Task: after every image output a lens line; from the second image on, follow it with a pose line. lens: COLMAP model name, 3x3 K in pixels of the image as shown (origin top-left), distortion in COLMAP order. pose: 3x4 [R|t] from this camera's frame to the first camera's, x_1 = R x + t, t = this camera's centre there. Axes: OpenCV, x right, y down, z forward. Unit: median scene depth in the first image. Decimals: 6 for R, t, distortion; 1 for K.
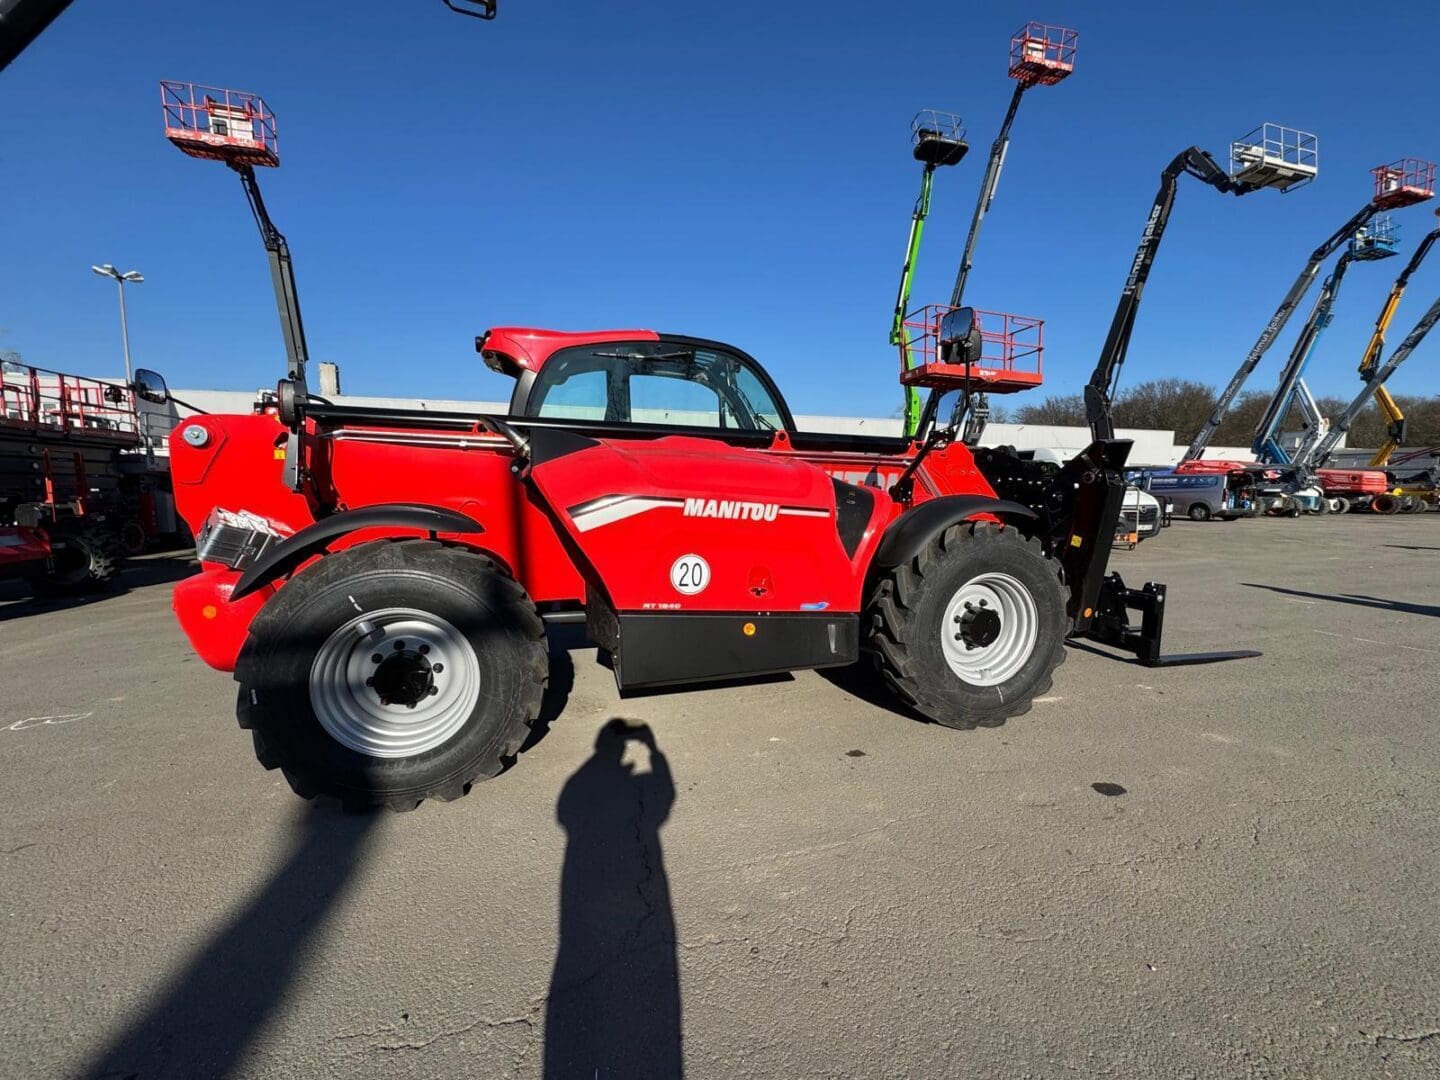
lens RADIAL K [[572.5, 0, 720.0], [0, 572.5, 540.0], [0, 0, 1]] dist [-0.001878, -0.000337]
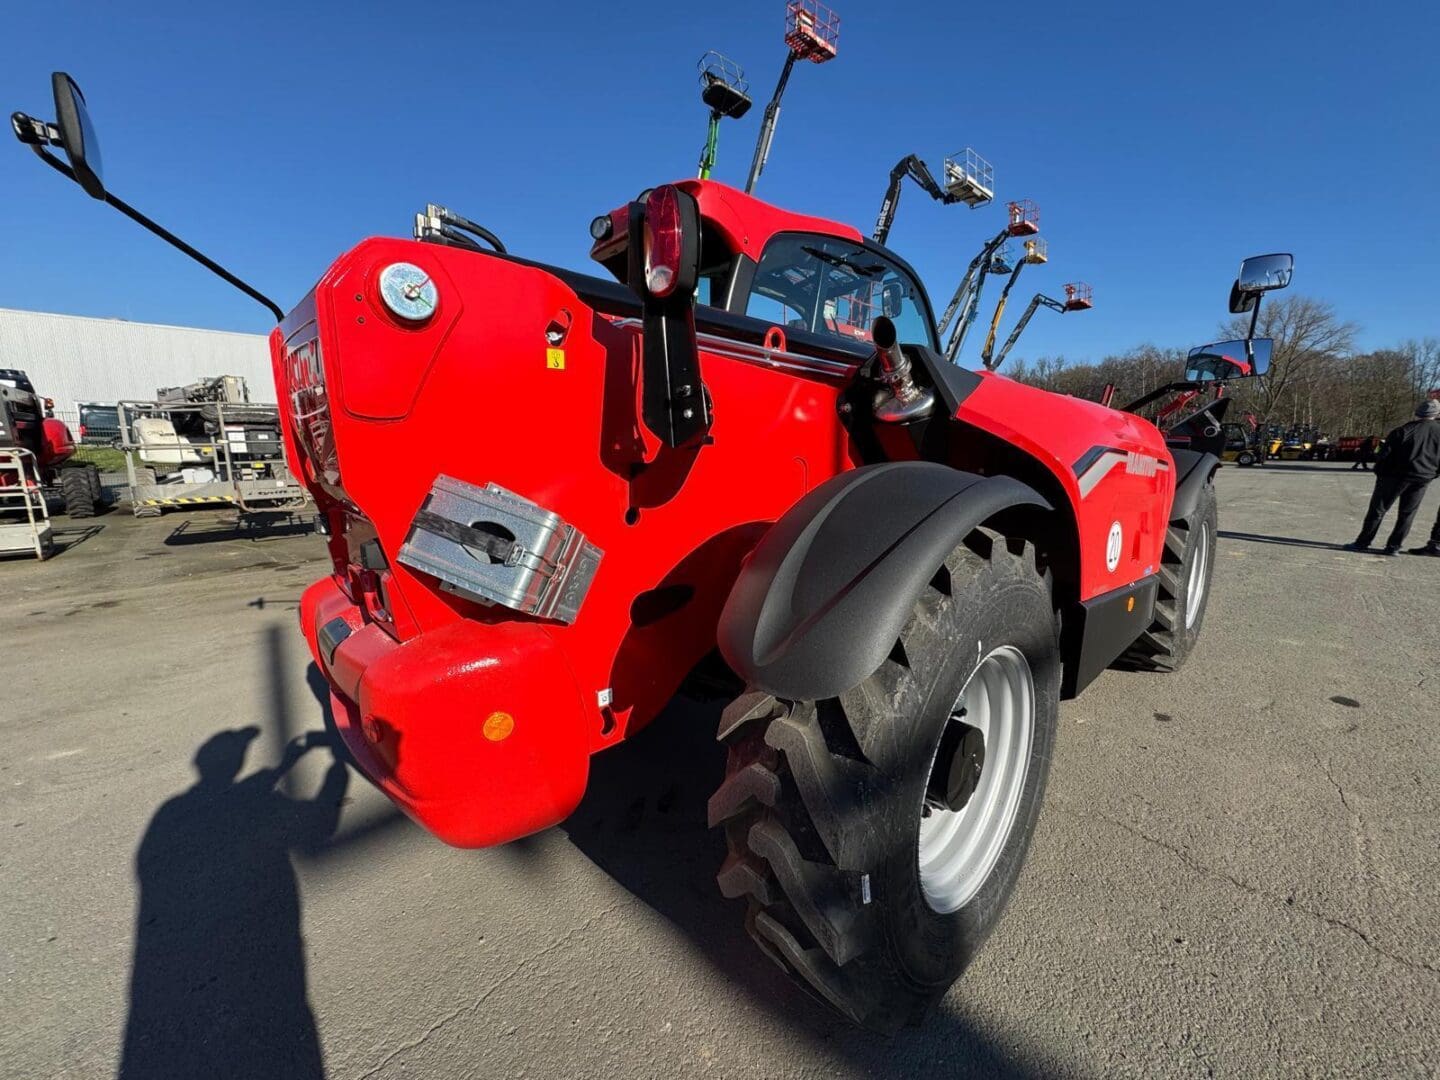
lens RADIAL K [[572.5, 0, 720.0], [0, 572.5, 540.0], [0, 0, 1]] dist [-0.001878, -0.000337]
pose [[0.887207, -0.074646, 0.455292, -0.131409], [0.039534, 0.995495, 0.086174, -0.005831], [-0.459674, -0.058455, 0.886162, 0.078740]]
